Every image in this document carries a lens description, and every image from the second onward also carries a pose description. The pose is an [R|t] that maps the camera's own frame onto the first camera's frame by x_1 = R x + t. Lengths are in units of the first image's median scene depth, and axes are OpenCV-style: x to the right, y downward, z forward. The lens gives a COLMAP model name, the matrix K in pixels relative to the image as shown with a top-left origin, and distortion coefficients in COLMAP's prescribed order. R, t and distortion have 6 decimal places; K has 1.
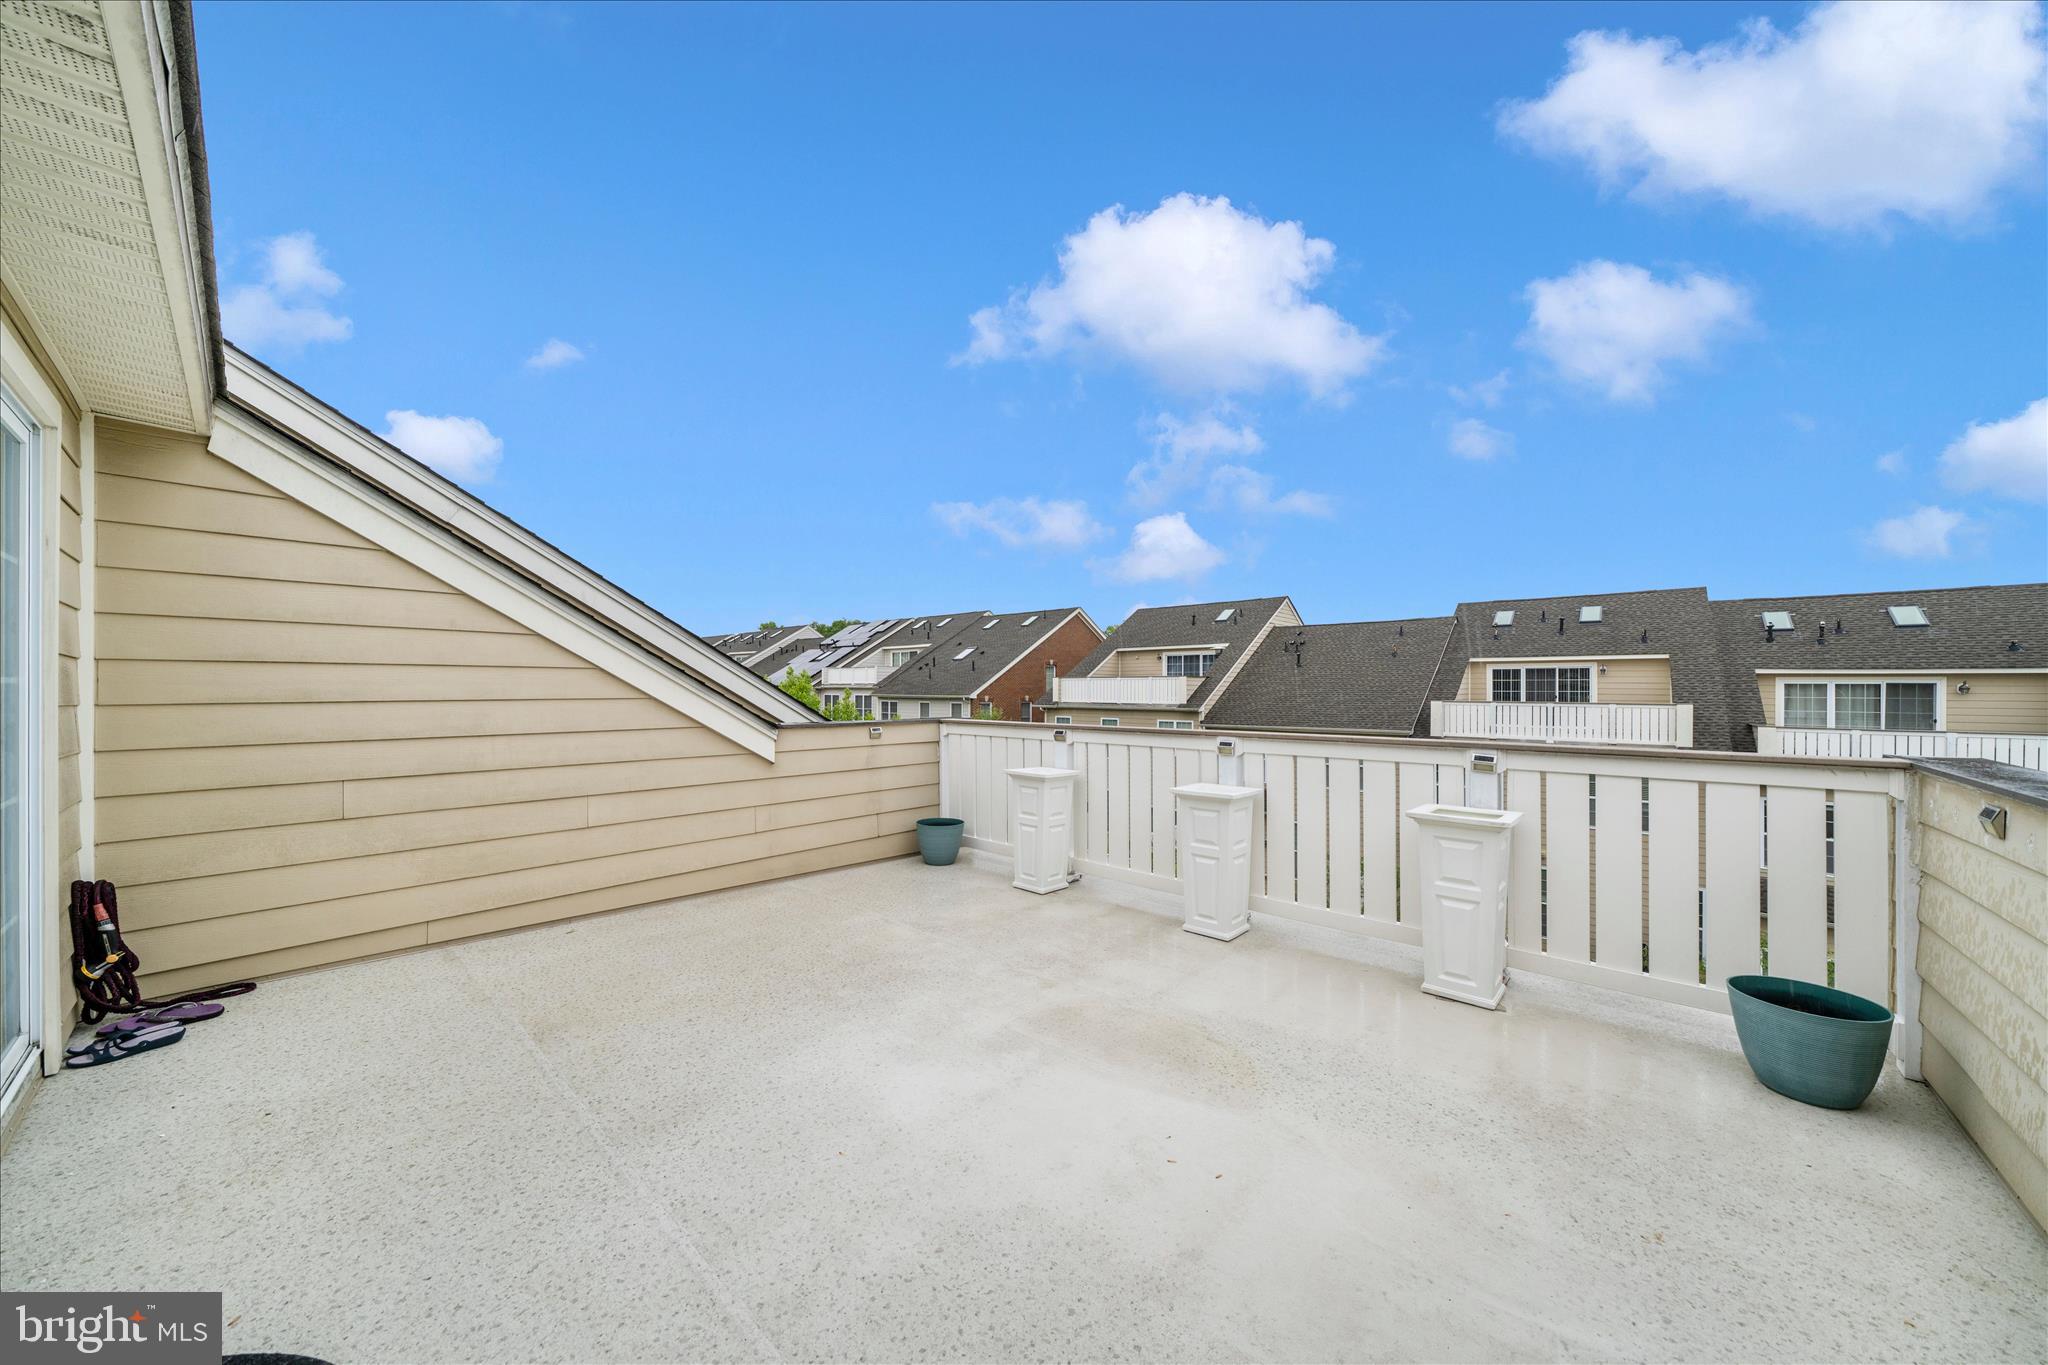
lens RADIAL K [[694.2, 0, 1025.2], [0, 694.2, 692.4], [0, 0, 1]] dist [-0.004454, -0.000109]
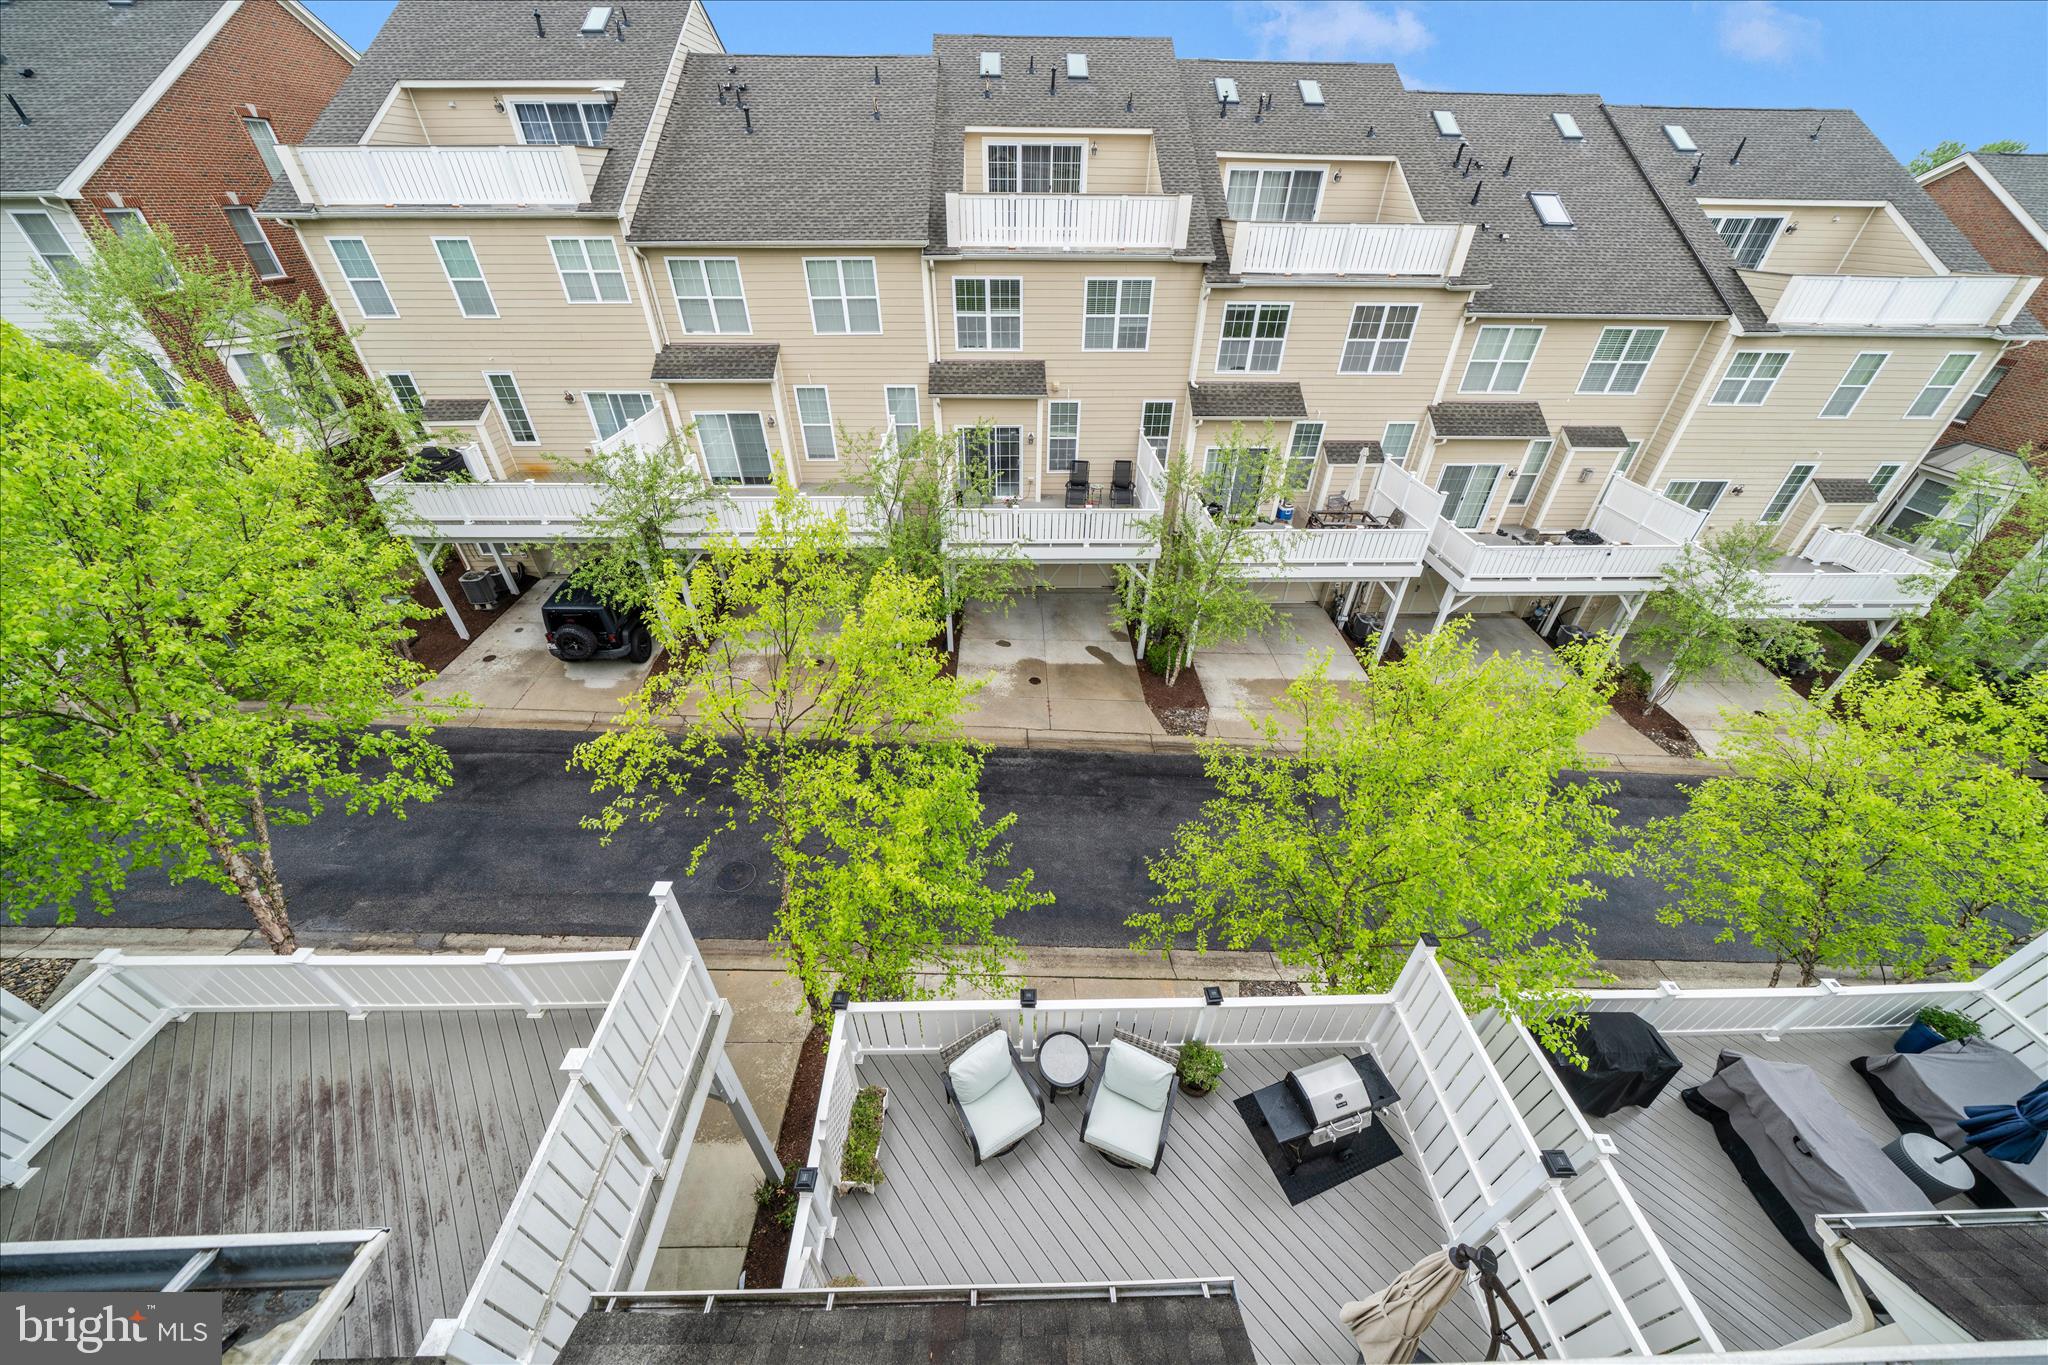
lens RADIAL K [[694.2, 0, 1025.6], [0, 694.2, 683.5], [0, 0, 1]] dist [-0.004454, -0.000109]
pose [[0.730704, -0.399653, 0.553488, 0.010736], [-0.001070, 0.810069, 0.586333, 0.002622], [-0.682693, -0.429028, 0.591493, 0.286865]]
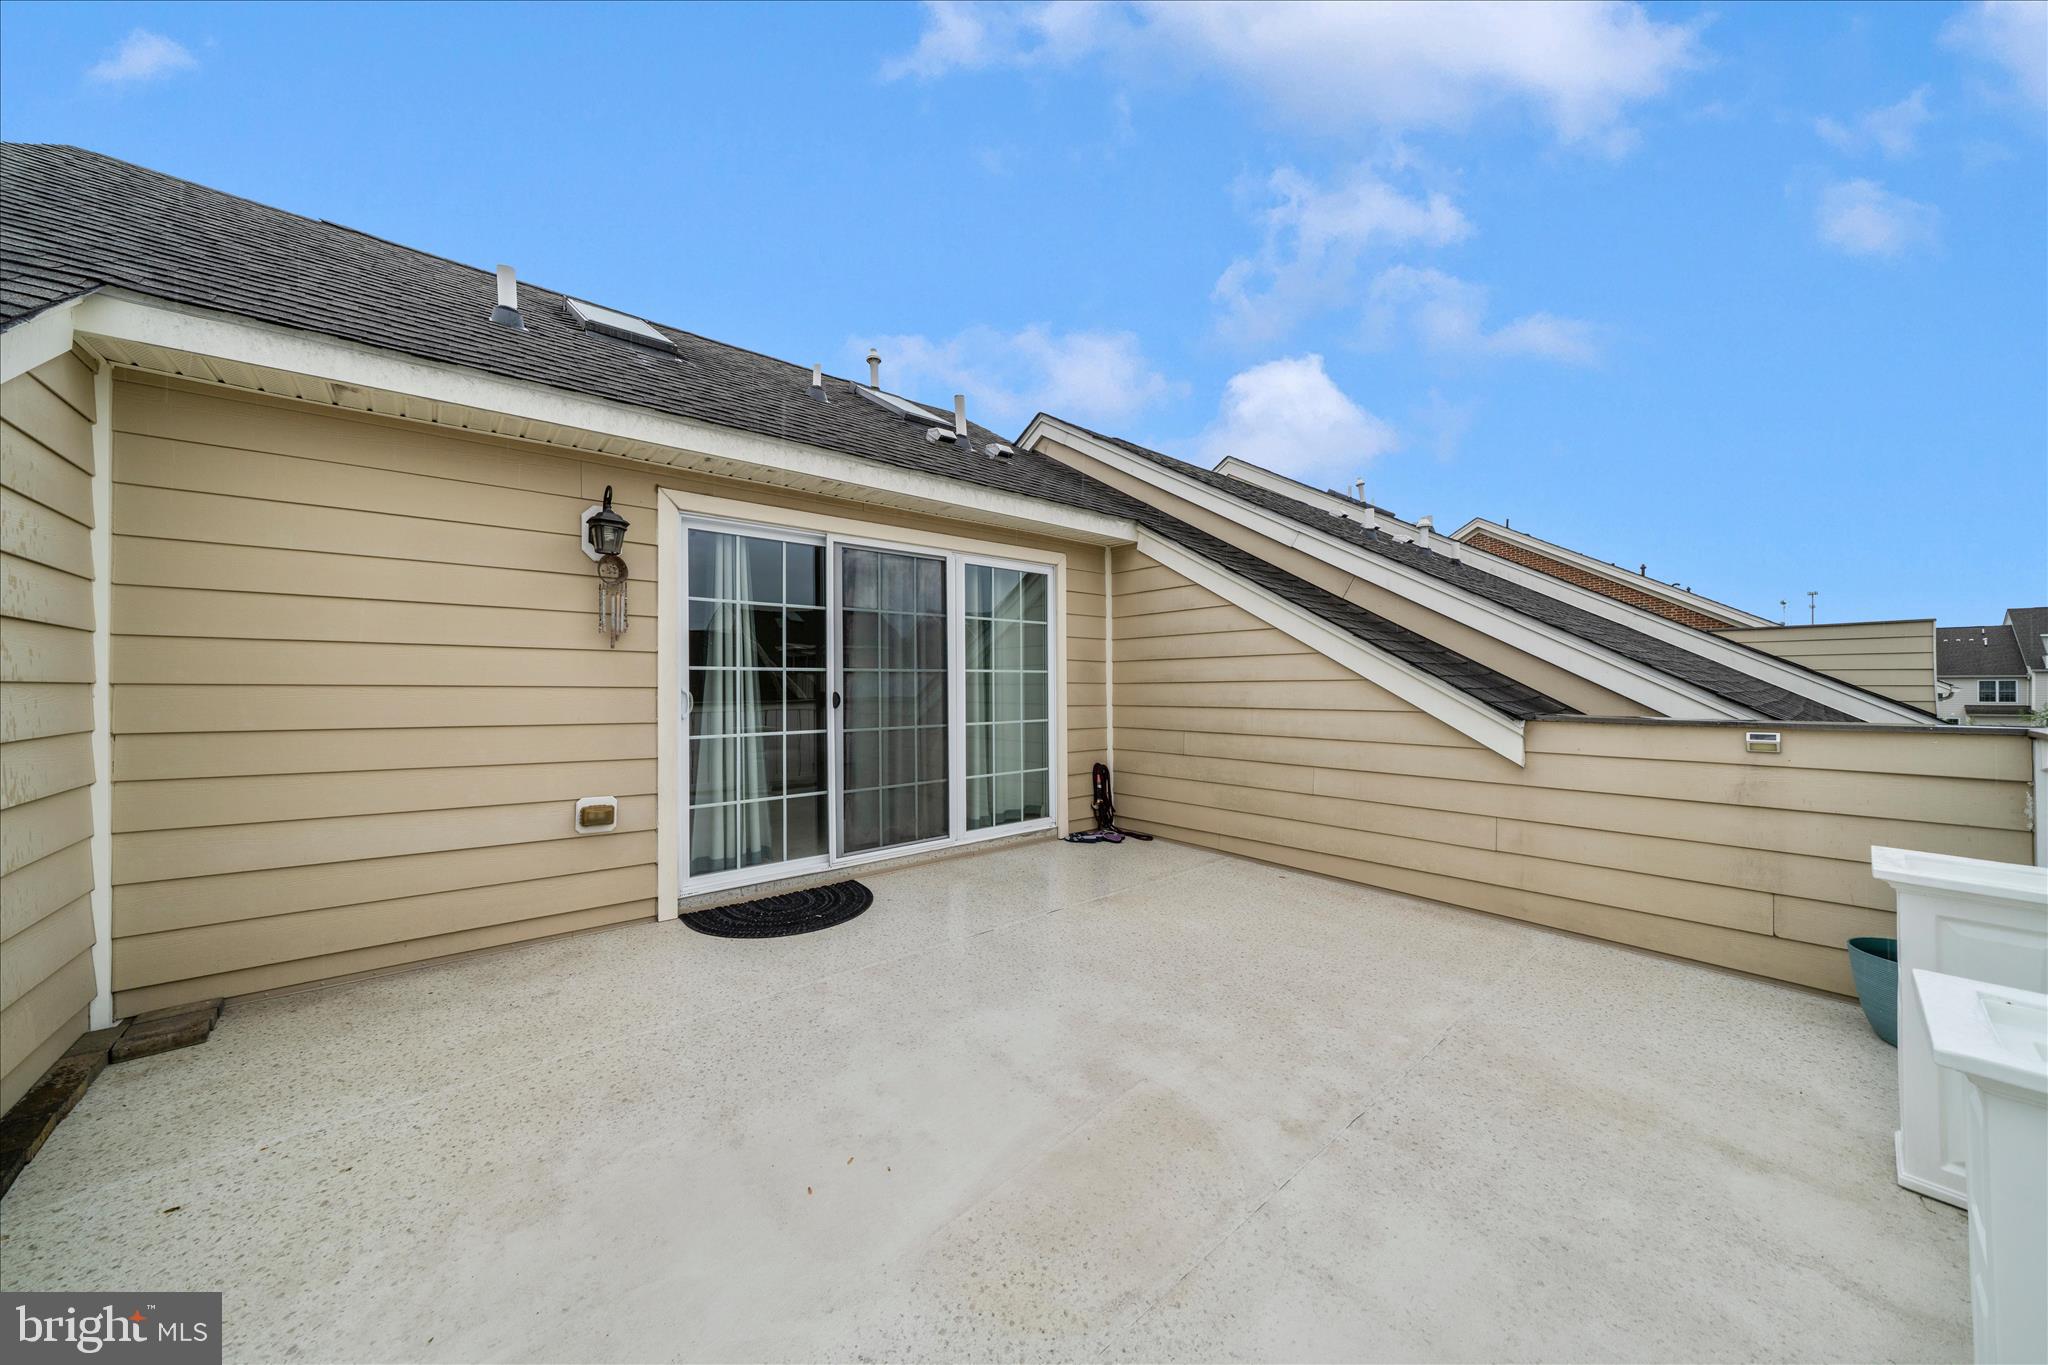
lens RADIAL K [[694.2, 0, 1013.3], [0, 694.2, 683.1], [0, 0, 1]] dist [-0.004454, -0.000109]
pose [[-0.139536, -0.005966, -0.990199, 0.117075], [-0.001478, 0.999982, -0.005816, 0.004445], [0.990216, 0.000652, -0.139542, 0.142552]]
